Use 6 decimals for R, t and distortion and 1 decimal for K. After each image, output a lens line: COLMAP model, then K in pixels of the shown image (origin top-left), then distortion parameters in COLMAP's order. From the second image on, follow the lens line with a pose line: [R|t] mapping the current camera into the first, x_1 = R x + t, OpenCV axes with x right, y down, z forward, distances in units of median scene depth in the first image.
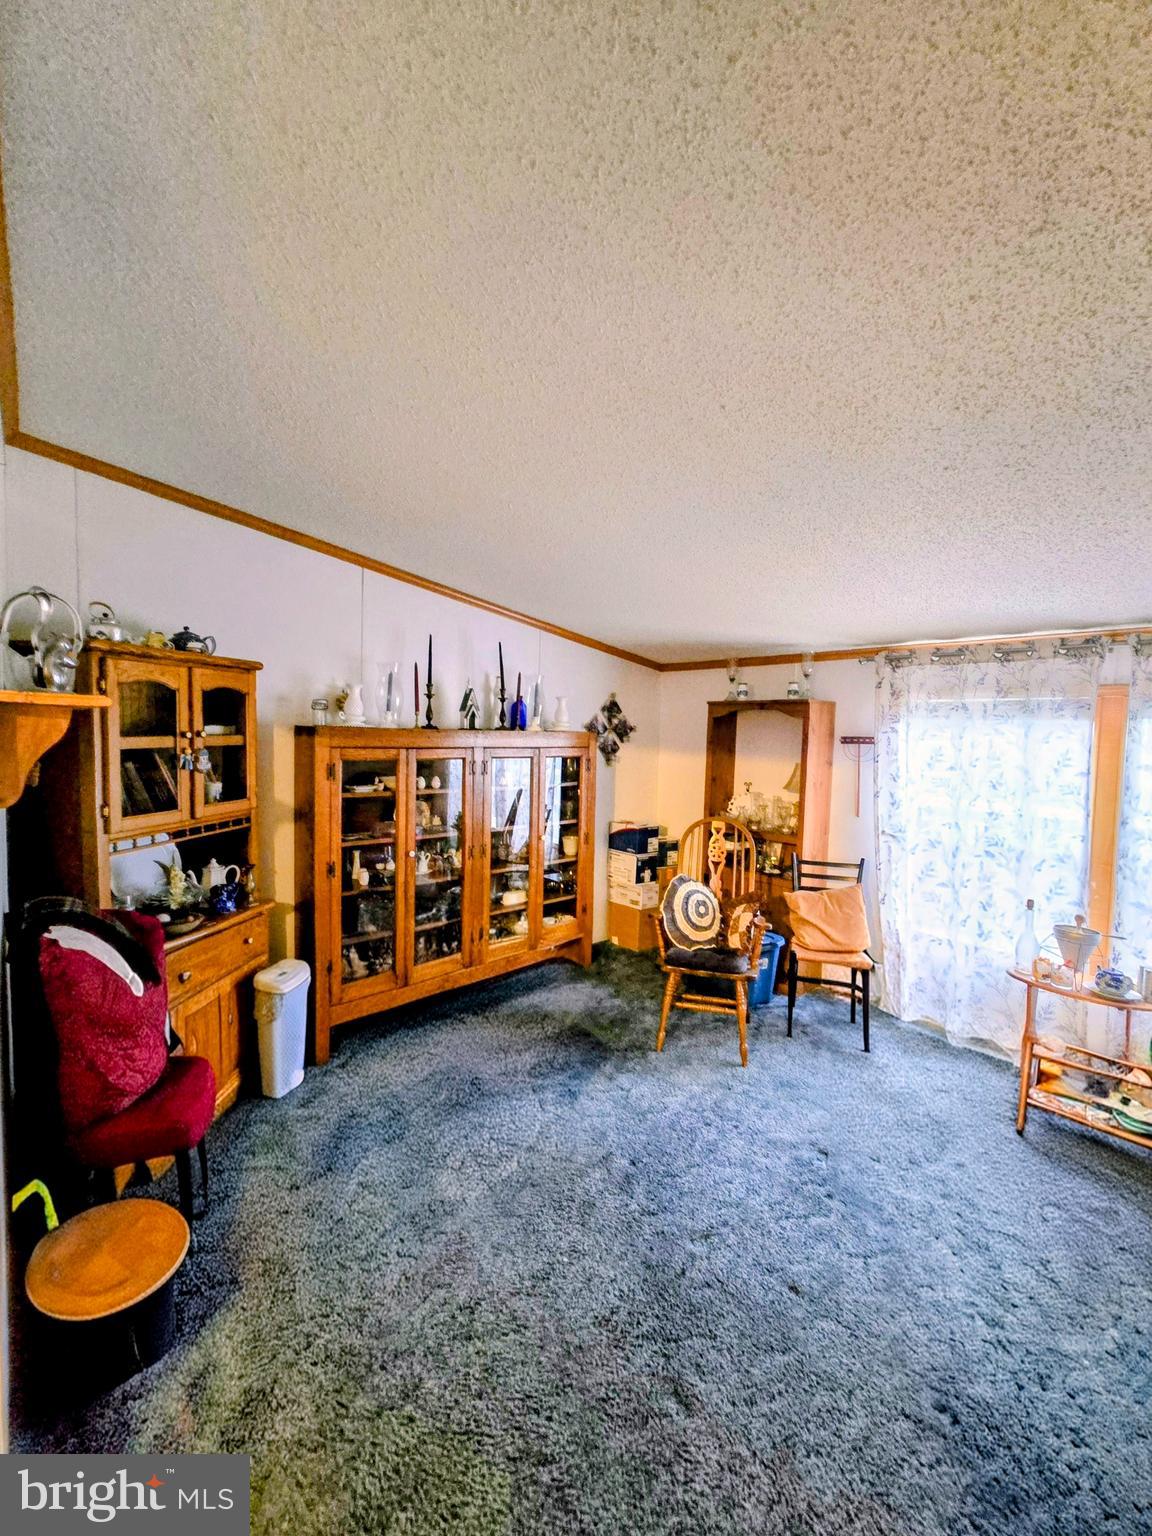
lens RADIAL K [[628.0, 0, 583.2], [0, 628.0, 766.3], [0, 0, 1]] dist [-0.003669, 0.000770]
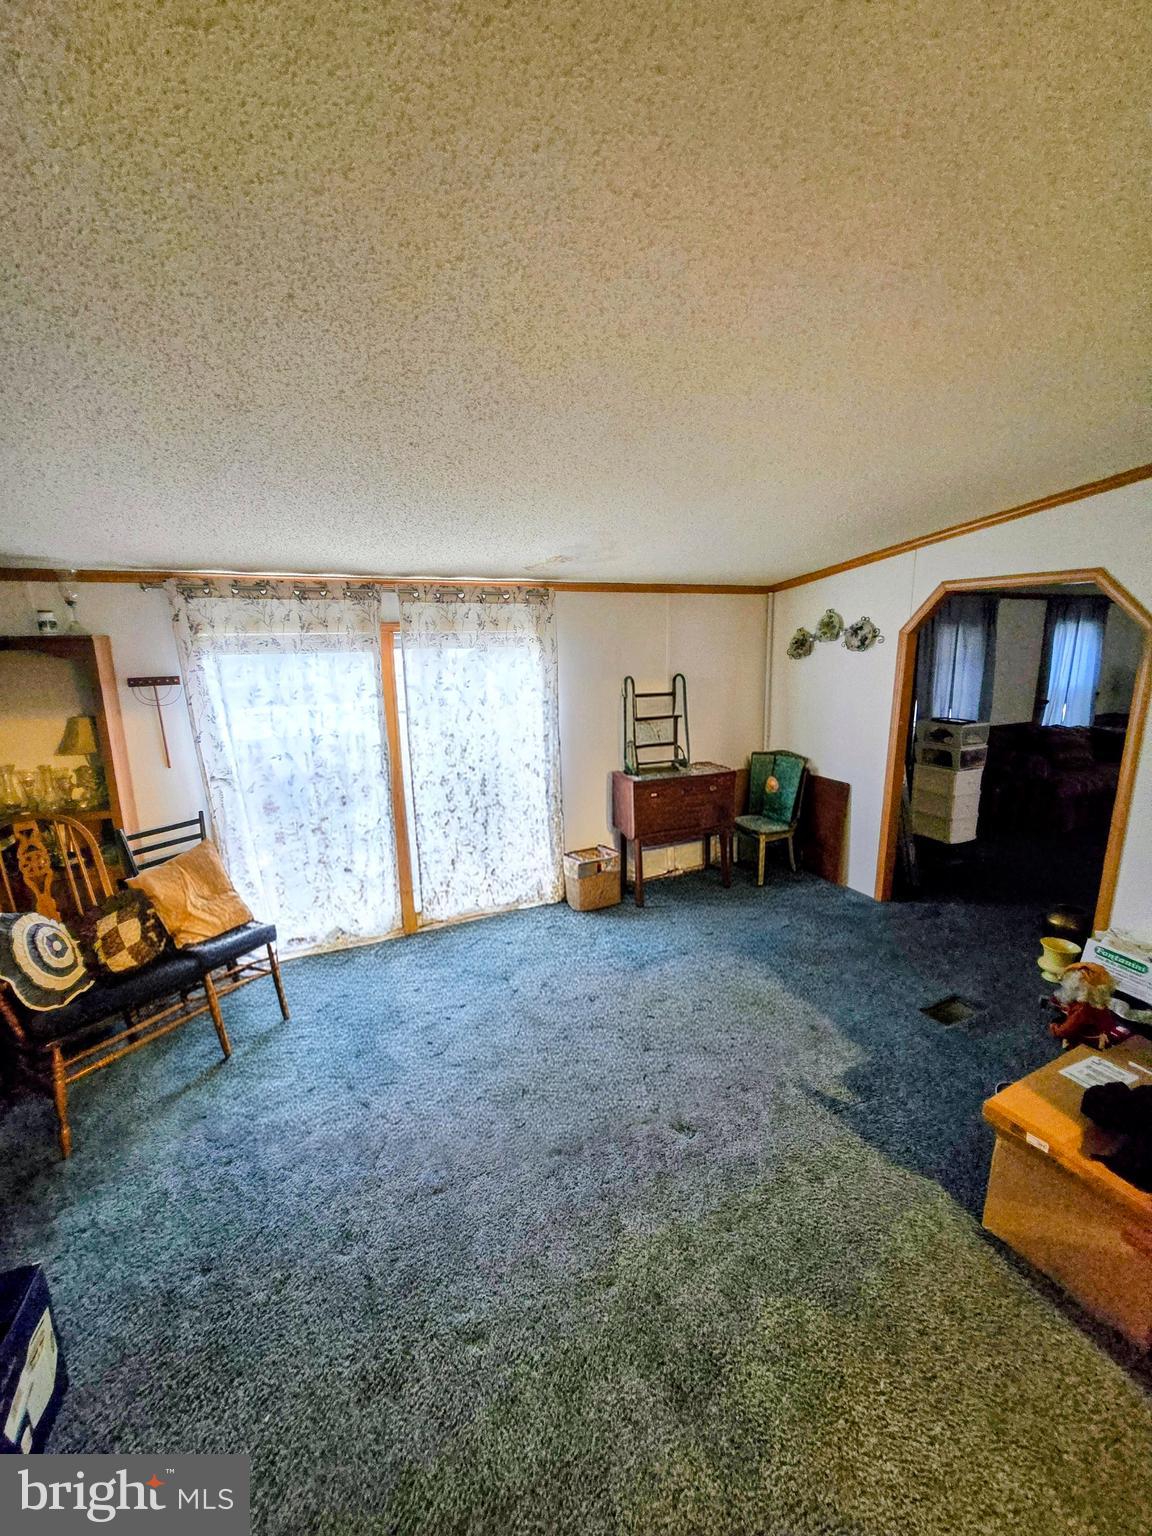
lens RADIAL K [[623.7, 0, 573.0], [0, 623.7, 769.6], [0, 0, 1]] dist [-0.004745, -0.000064]
pose [[0.284124, -0.231529, 0.930413, -0.234474], [0.074494, 0.972803, 0.219329, -0.071963], [-0.955889, 0.006993, 0.293644, 0.210560]]
